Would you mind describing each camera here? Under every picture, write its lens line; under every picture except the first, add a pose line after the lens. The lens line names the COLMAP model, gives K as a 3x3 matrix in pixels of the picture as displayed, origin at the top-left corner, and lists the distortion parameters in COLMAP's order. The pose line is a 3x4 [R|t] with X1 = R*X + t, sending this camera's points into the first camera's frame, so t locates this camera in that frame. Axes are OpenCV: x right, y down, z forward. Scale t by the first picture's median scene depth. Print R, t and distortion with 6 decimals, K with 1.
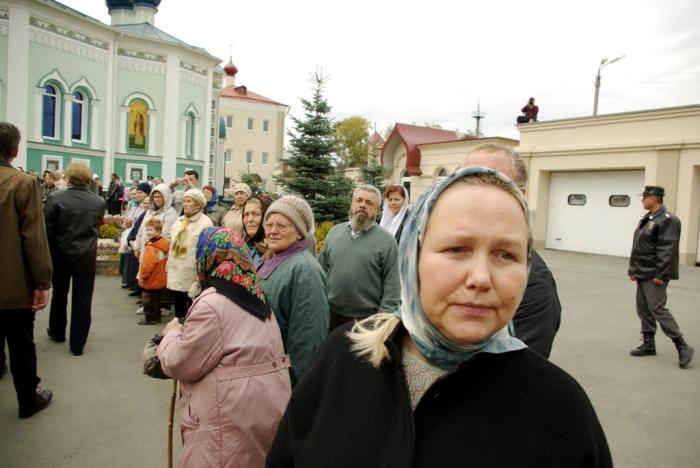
lens RADIAL K [[611.3, 0, 351.6], [0, 611.3, 236.8], [0, 0, 1]] dist [-0.061907, 0.069193]
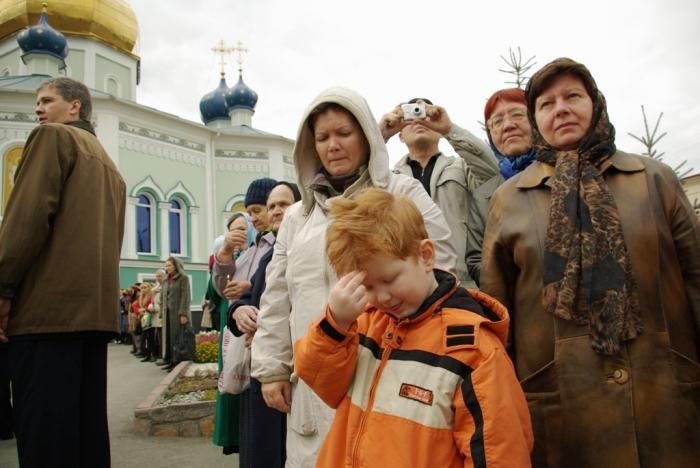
lens RADIAL K [[611.3, 0, 351.6], [0, 611.3, 236.8], [0, 0, 1]] dist [-0.061907, 0.069193]
pose [[0.979741, -0.127902, -0.154106, -0.071082], [0.097981, 0.977241, -0.188147, 0.004433], [0.174663, 0.169236, 0.969975, 0.195861]]
